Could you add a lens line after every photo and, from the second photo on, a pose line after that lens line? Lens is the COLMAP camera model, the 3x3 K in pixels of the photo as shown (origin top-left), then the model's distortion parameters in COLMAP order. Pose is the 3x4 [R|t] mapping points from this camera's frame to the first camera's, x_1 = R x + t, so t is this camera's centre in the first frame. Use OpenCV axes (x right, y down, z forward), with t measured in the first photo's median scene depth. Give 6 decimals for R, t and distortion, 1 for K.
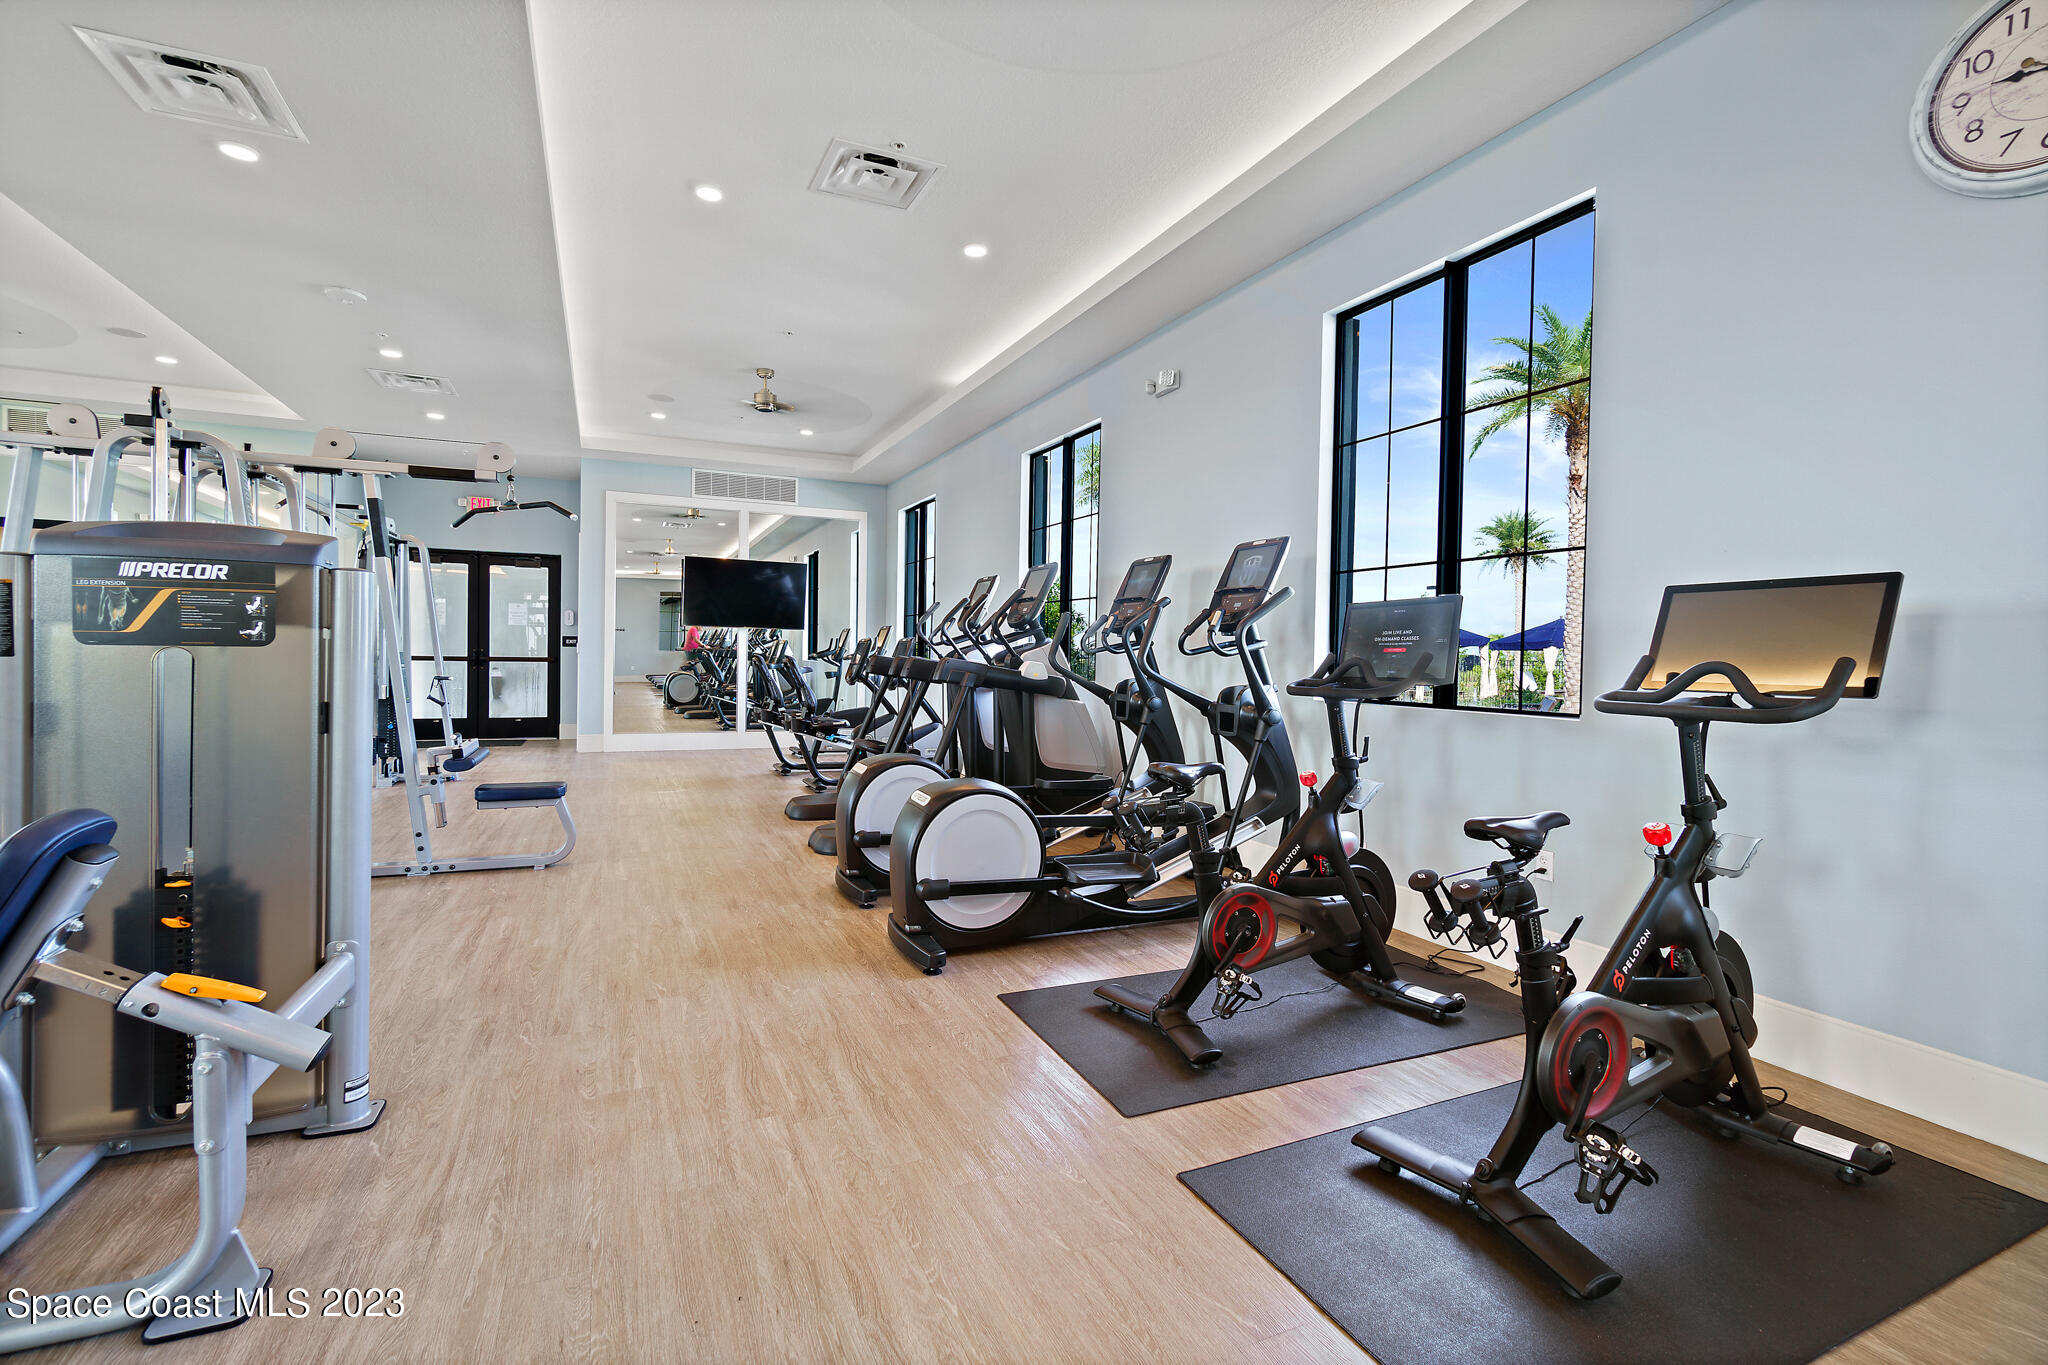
lens RADIAL K [[937.5, 0, 1023.9], [0, 937.5, 675.1], [0, 0, 1]] dist [-0.012352, -0.000548]
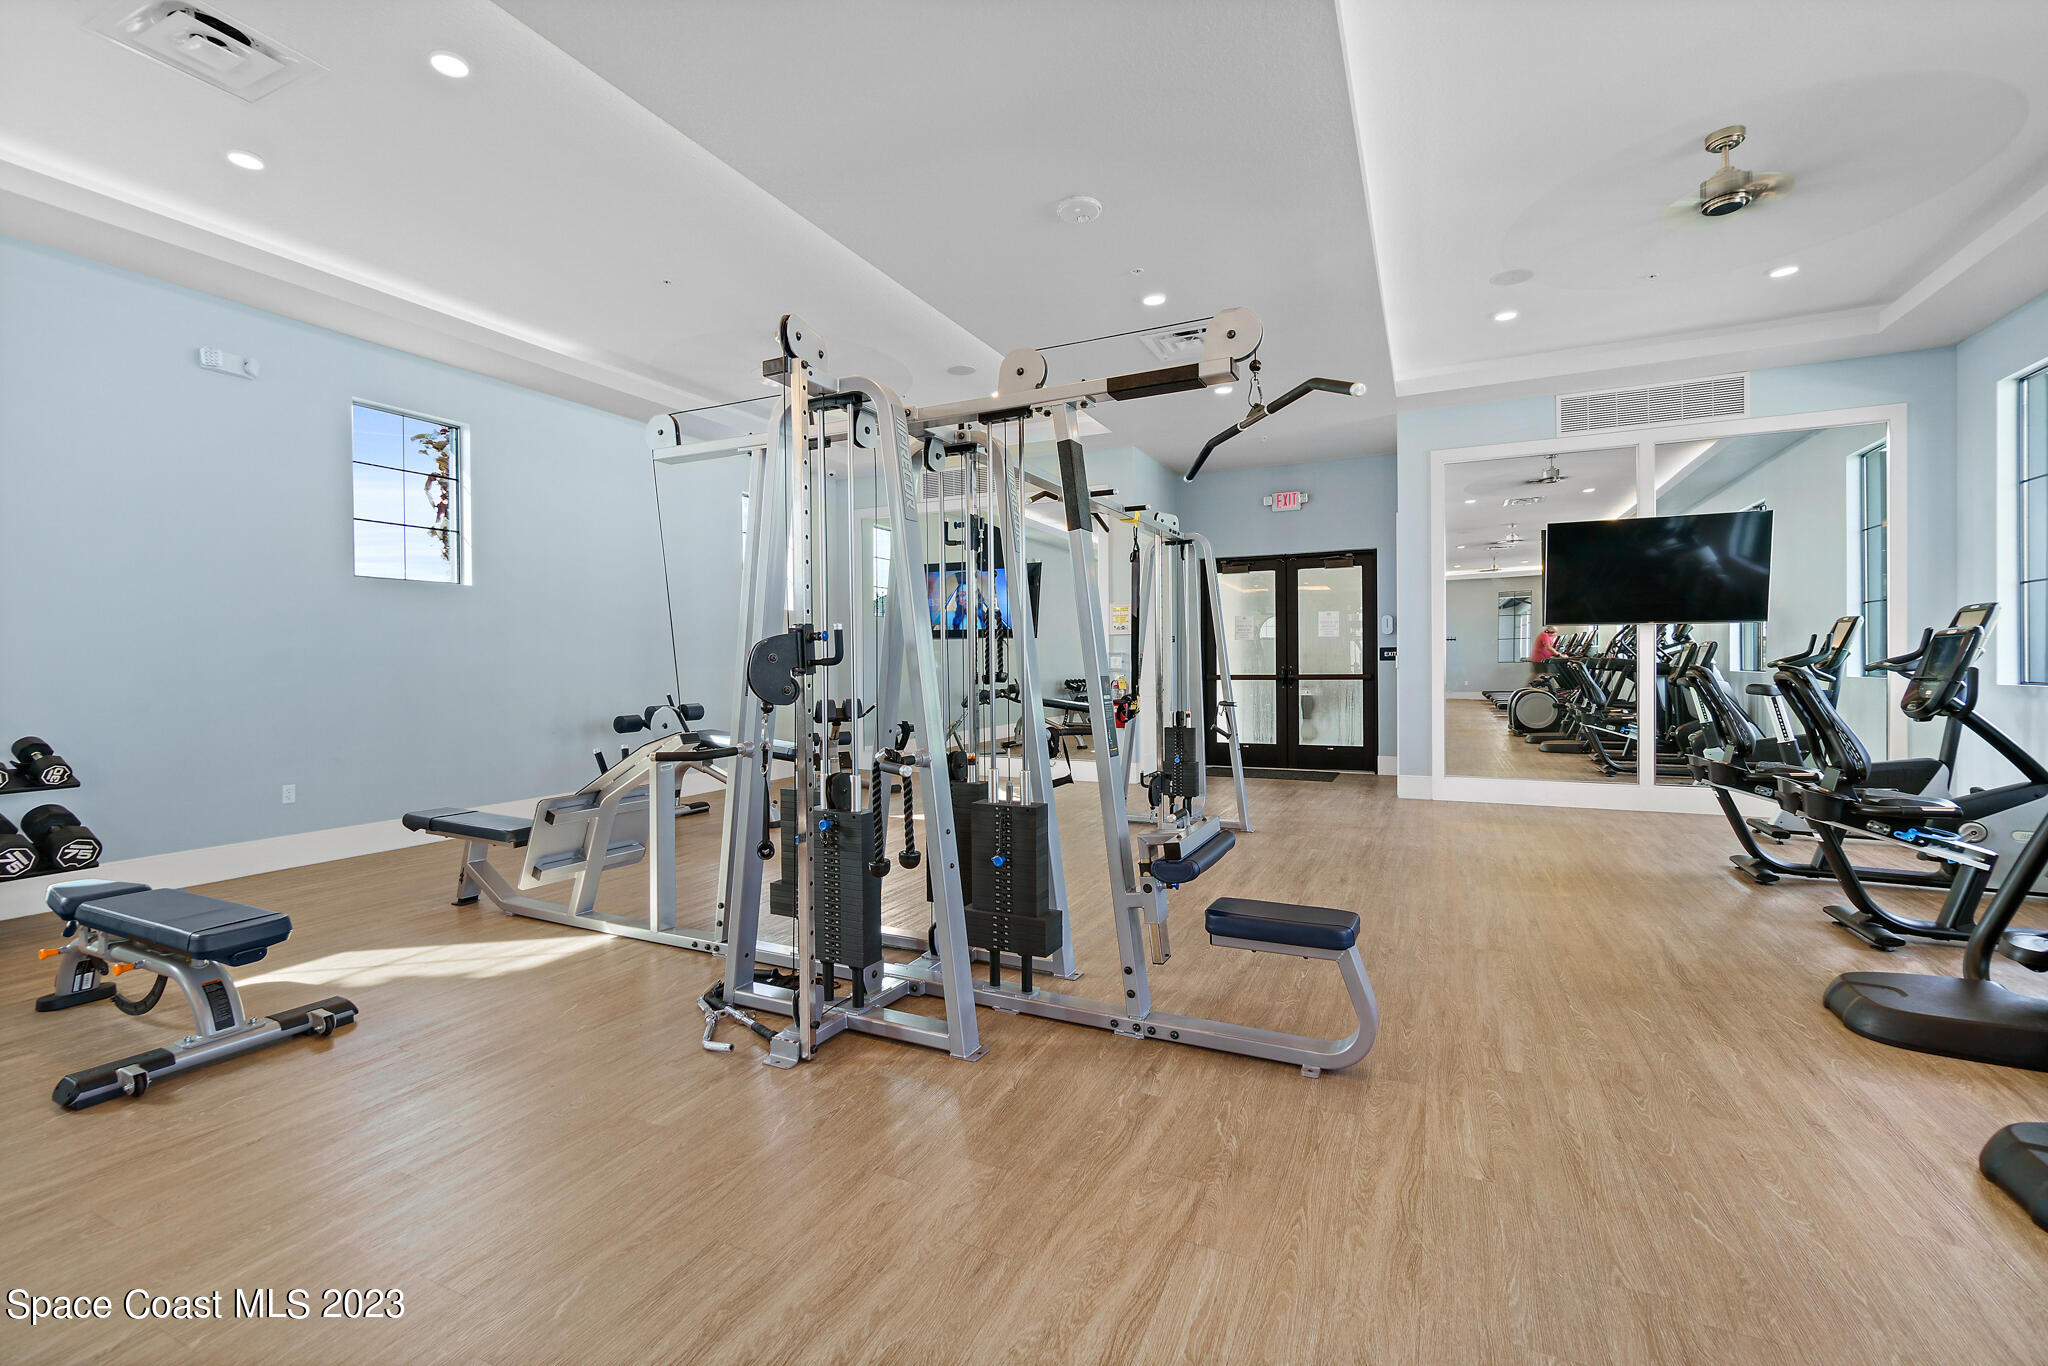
lens RADIAL K [[893.3, 0, 1013.0], [0, 893.3, 670.8], [0, 0, 1]] dist [-0.006128, -0.000654]
pose [[0.650131, -0.018174, -0.759604, -0.119032], [0.004573, 0.999789, -0.020006, -0.008042], [0.759808, 0.009533, 0.650077, 0.269371]]
